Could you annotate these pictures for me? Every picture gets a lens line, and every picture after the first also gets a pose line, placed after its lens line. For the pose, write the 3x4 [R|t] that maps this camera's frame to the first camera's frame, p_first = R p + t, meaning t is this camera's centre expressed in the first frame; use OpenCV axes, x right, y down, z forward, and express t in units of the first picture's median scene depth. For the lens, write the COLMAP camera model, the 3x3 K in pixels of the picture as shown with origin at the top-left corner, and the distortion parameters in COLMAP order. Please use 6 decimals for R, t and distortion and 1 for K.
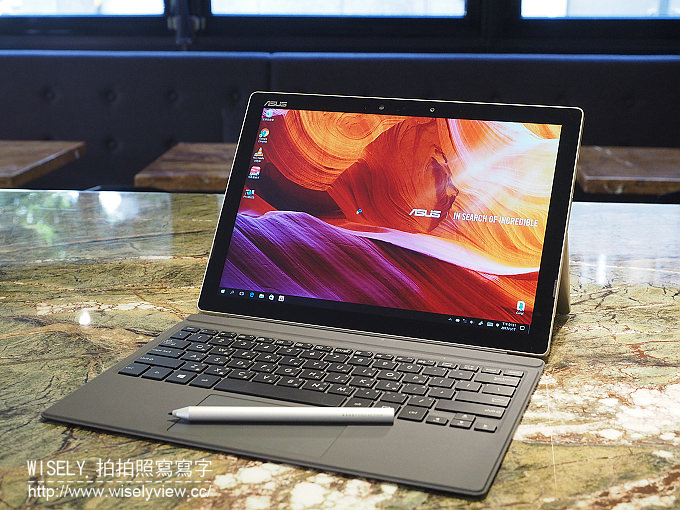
lens RADIAL K [[1025.5, 0, 340.0], [0, 1025.5, 255.0], [0, 0, 1]] dist [-0.000357, -0.005303]
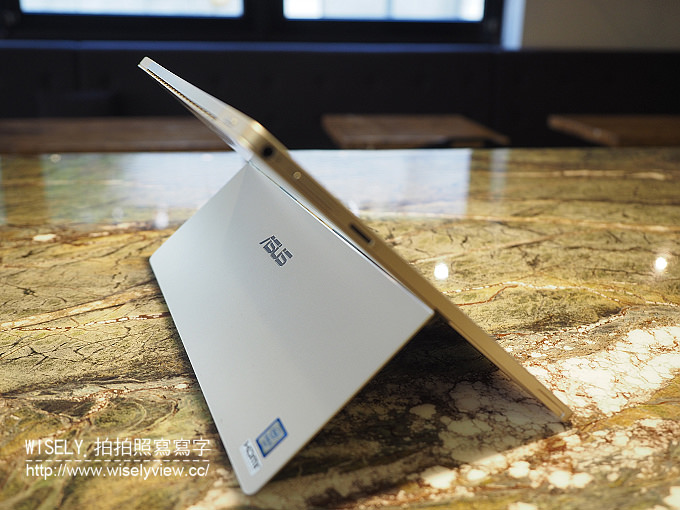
lens RADIAL K [[753.6, 0, 340.0], [0, 753.6, 255.0], [0, 0, 1]] dist [-0.002432, -0.001456]
pose [[0.972215, -0.066319, 0.224500, 0.098289], [0.051906, 0.996230, 0.069513, -0.002409], [-0.228264, -0.055929, 0.971991, 0.521125]]
